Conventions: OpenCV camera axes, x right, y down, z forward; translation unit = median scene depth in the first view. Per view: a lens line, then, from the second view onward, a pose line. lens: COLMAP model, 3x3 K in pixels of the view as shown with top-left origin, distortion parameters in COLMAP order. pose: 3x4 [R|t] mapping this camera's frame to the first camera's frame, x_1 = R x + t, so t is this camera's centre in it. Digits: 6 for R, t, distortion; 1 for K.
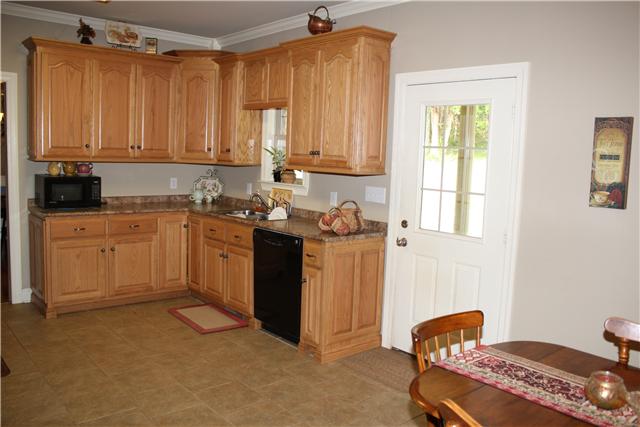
lens RADIAL K [[565.3, 0, 321.1], [0, 565.3, 205.2], [0, 0, 1]] dist [-0.014013, -0.009324]
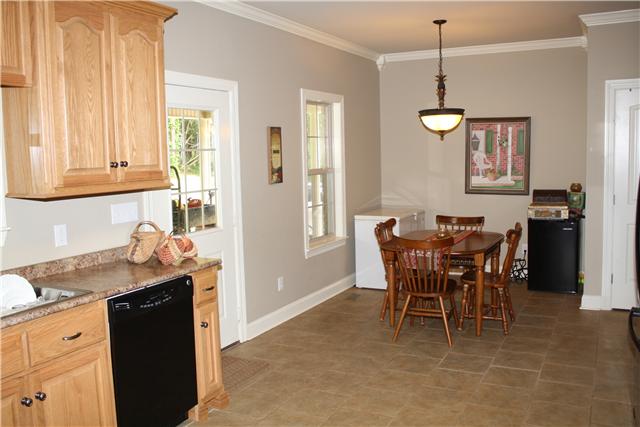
lens RADIAL K [[626.3, 0, 320.0], [0, 626.3, 213.5], [0, 0, 1]] dist [-0.015465, -0.016977]
pose [[-0.401195, -0.116493, 0.908555, -0.633119], [0.100722, 0.980255, 0.170163, -0.109133], [-0.910438, 0.159780, -0.381540, 0.852772]]
